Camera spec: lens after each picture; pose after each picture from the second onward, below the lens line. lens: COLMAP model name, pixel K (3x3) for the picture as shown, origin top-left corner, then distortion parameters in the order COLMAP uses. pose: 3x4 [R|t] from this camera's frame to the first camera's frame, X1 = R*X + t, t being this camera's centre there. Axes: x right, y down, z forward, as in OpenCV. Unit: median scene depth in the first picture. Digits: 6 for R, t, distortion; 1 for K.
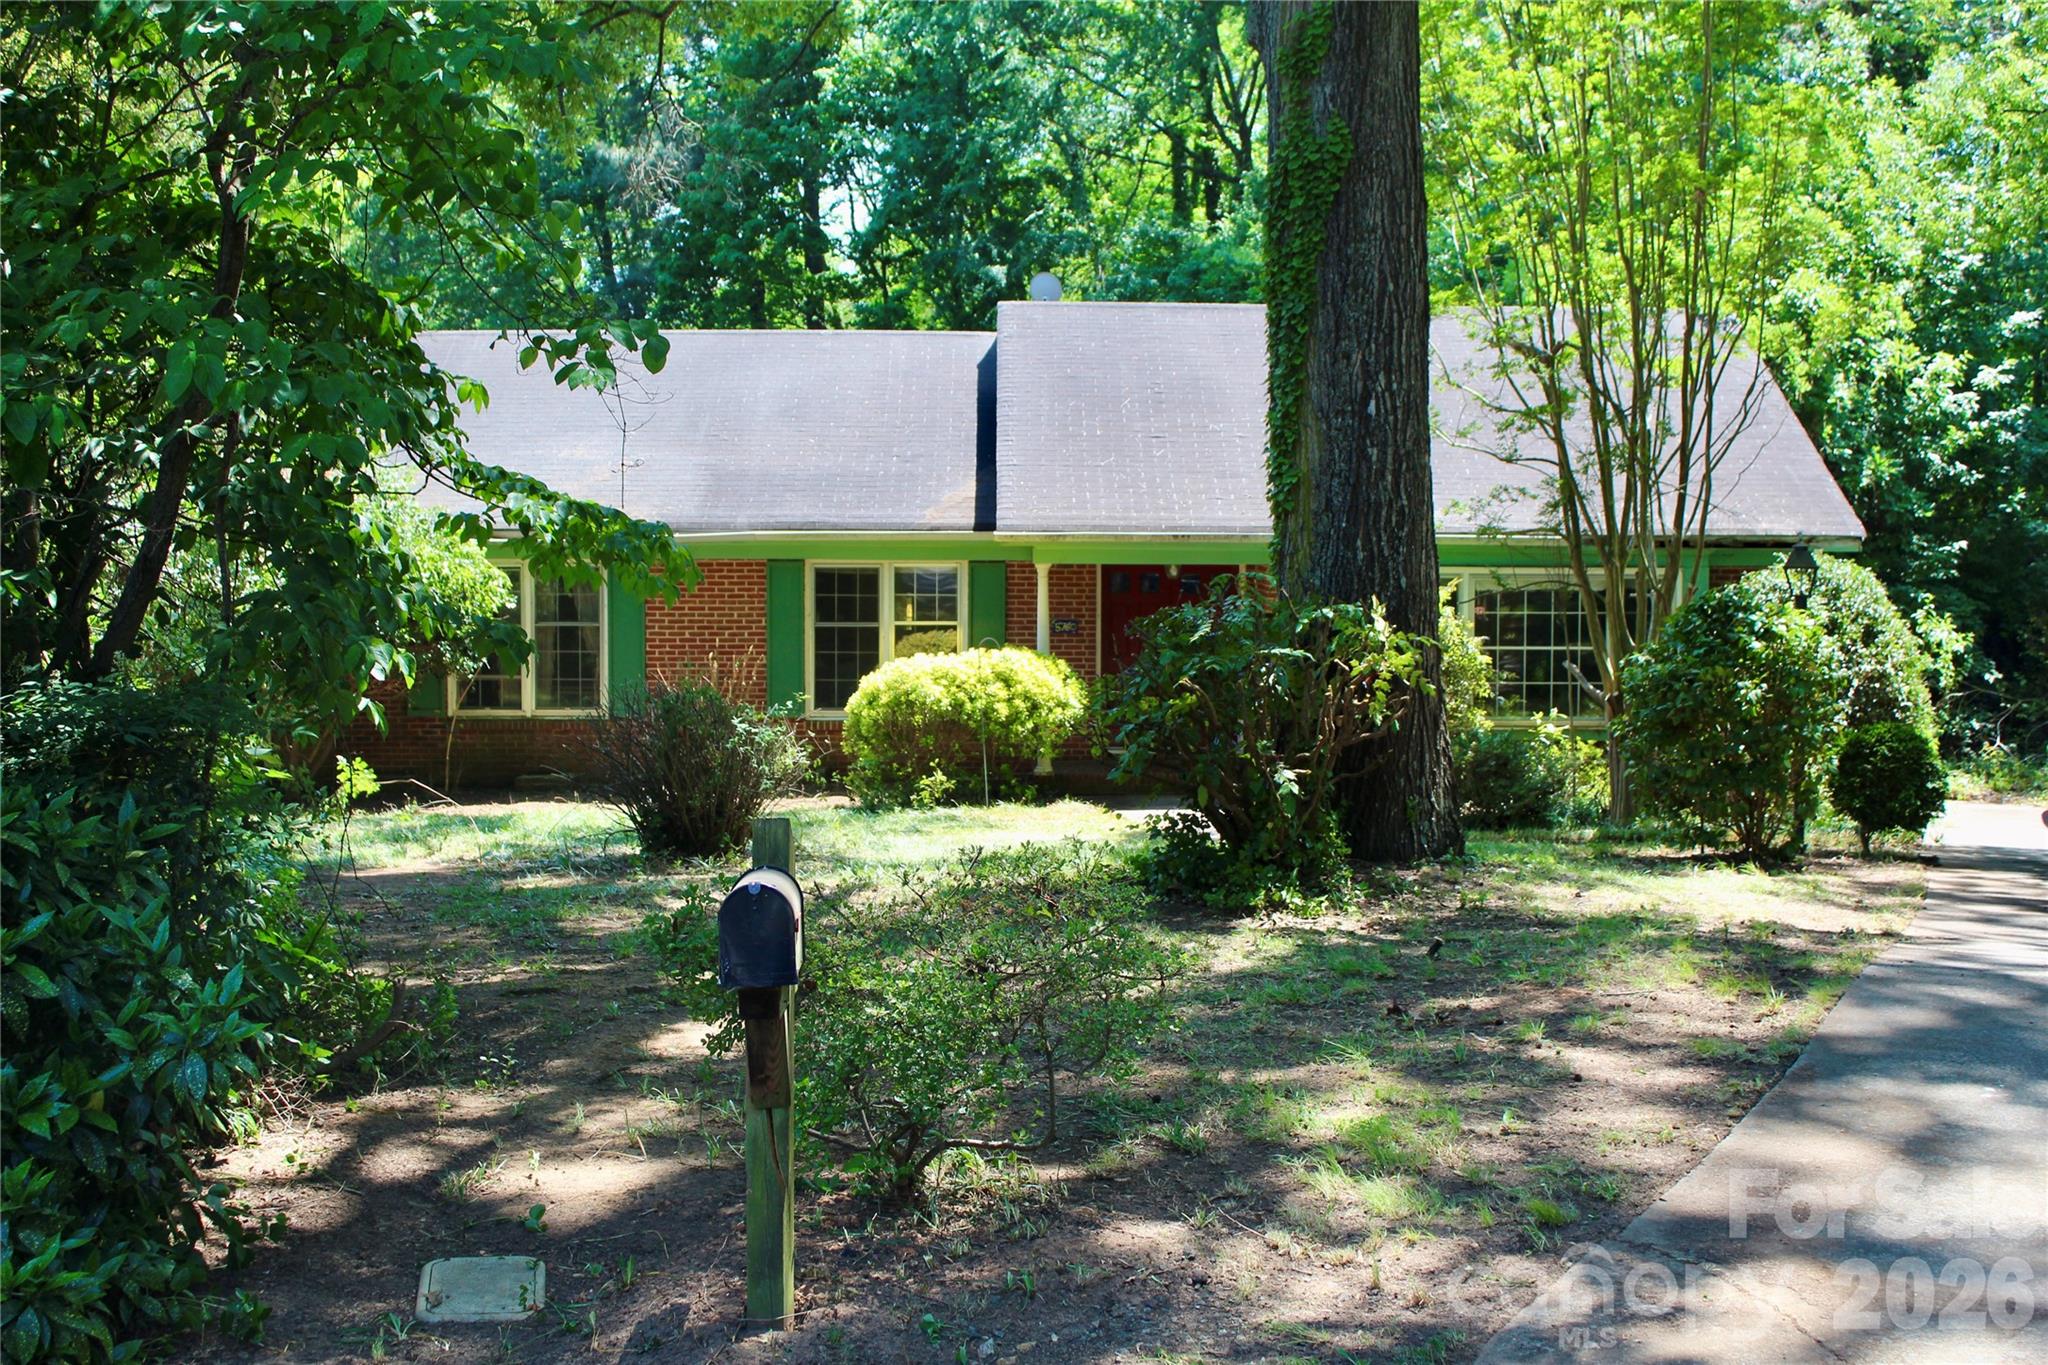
lens RADIAL K [[2775.1, 0, 1024.0], [0, 2775.1, 682.5], [0, 0, 1]] dist [-0.084403, -0.016001]
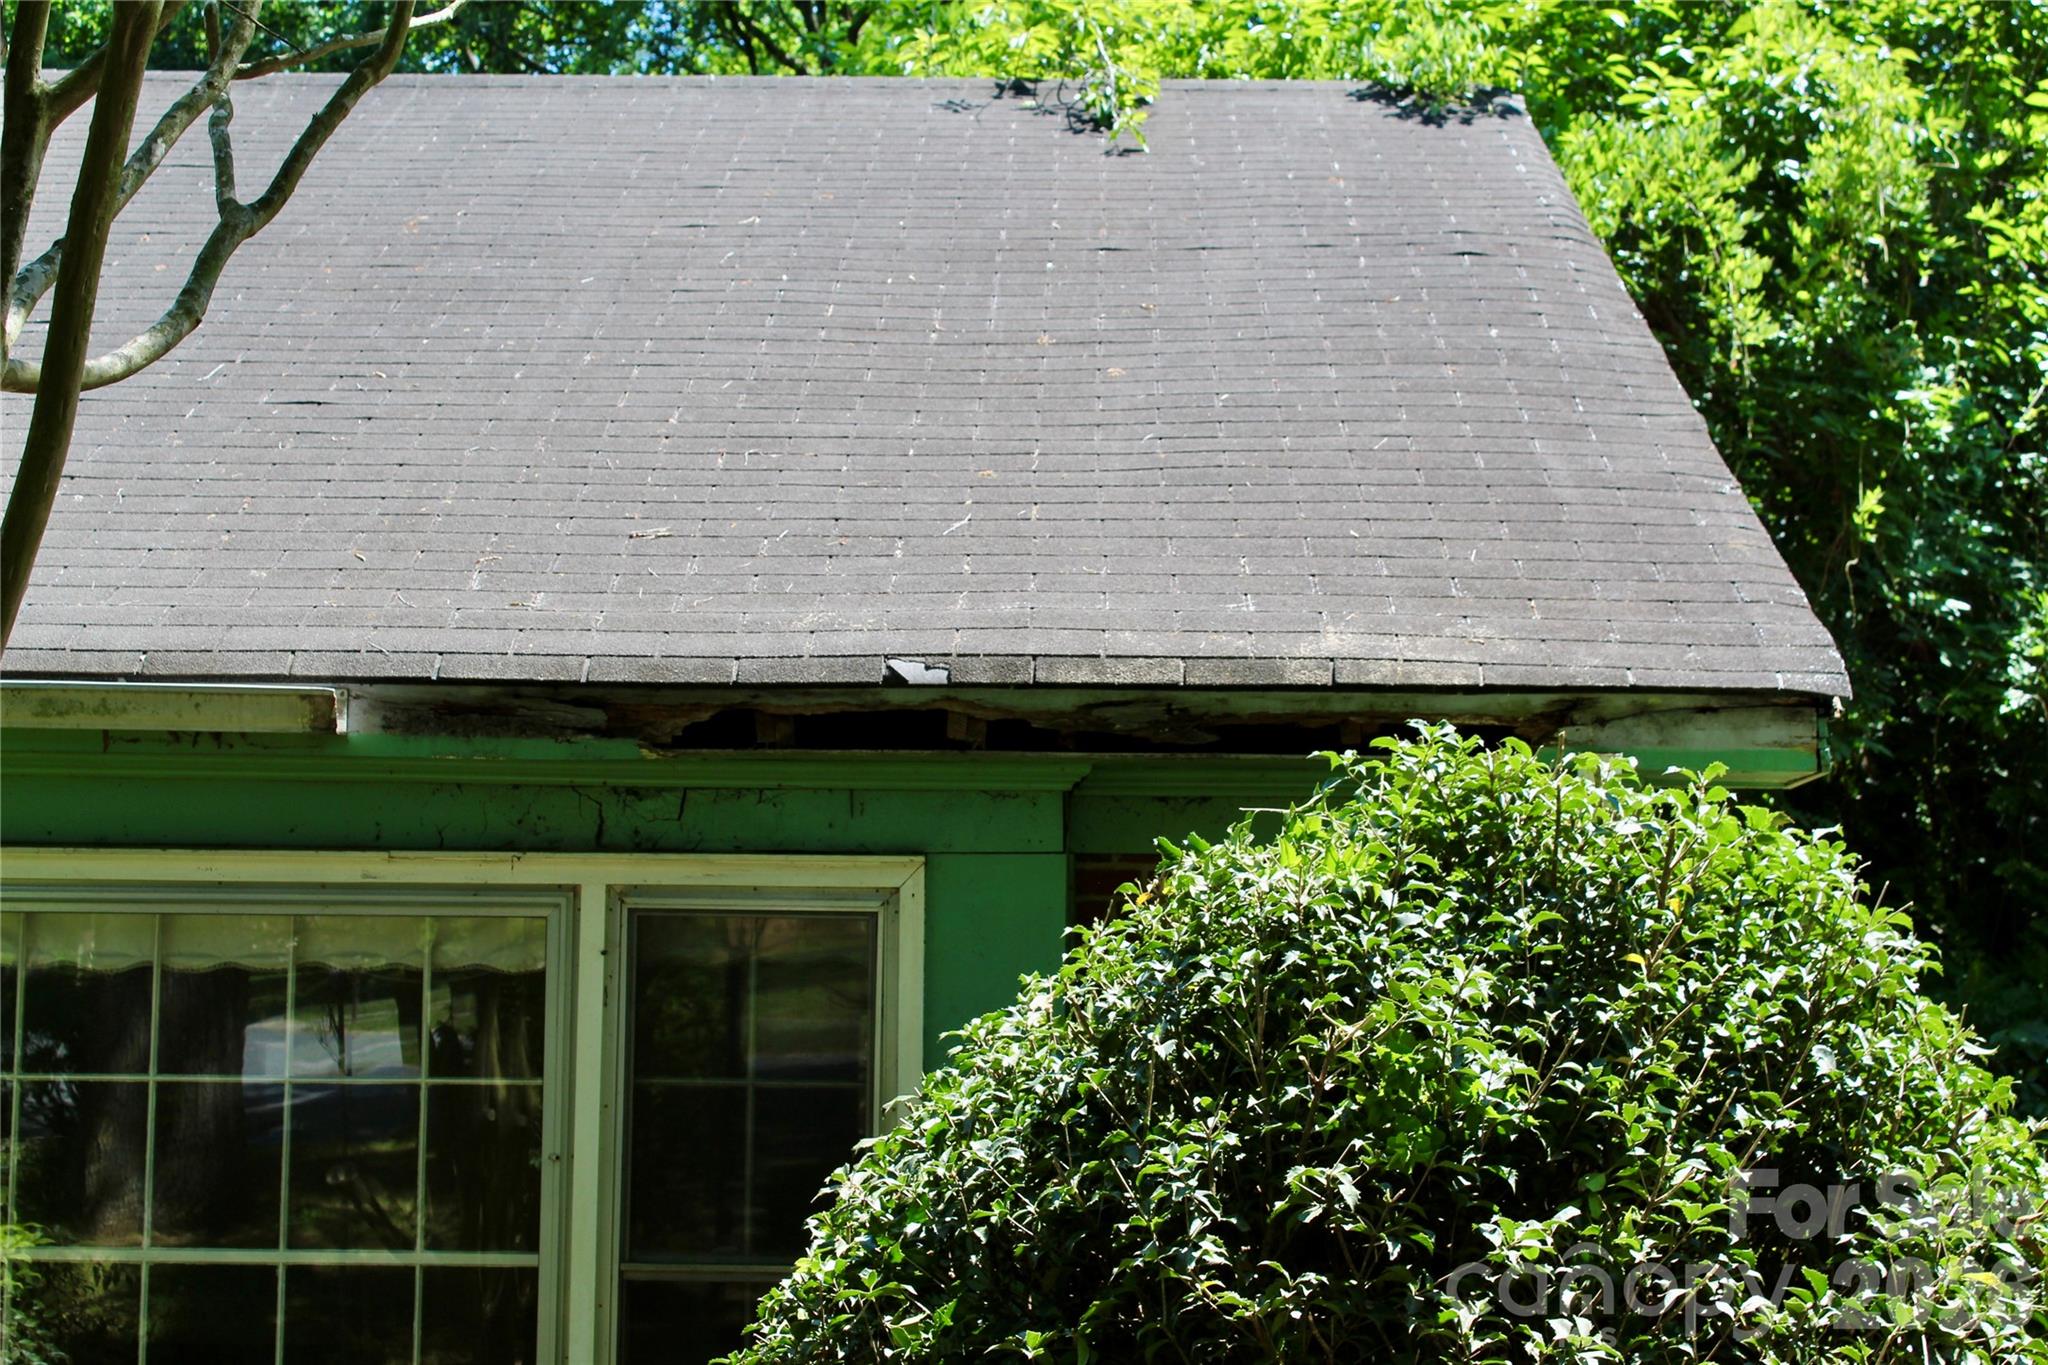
lens RADIAL K [[3401.9, 0, 1024.0], [0, 3401.9, 682.5], [0, 0, 1]] dist [0.010254, 0.108500]
pose [[0.999360, 0.002607, -0.035684, 0.252563], [-0.008331, 0.986885, -0.161212, -0.014034], [0.034796, 0.161406, 0.986274, 0.748924]]
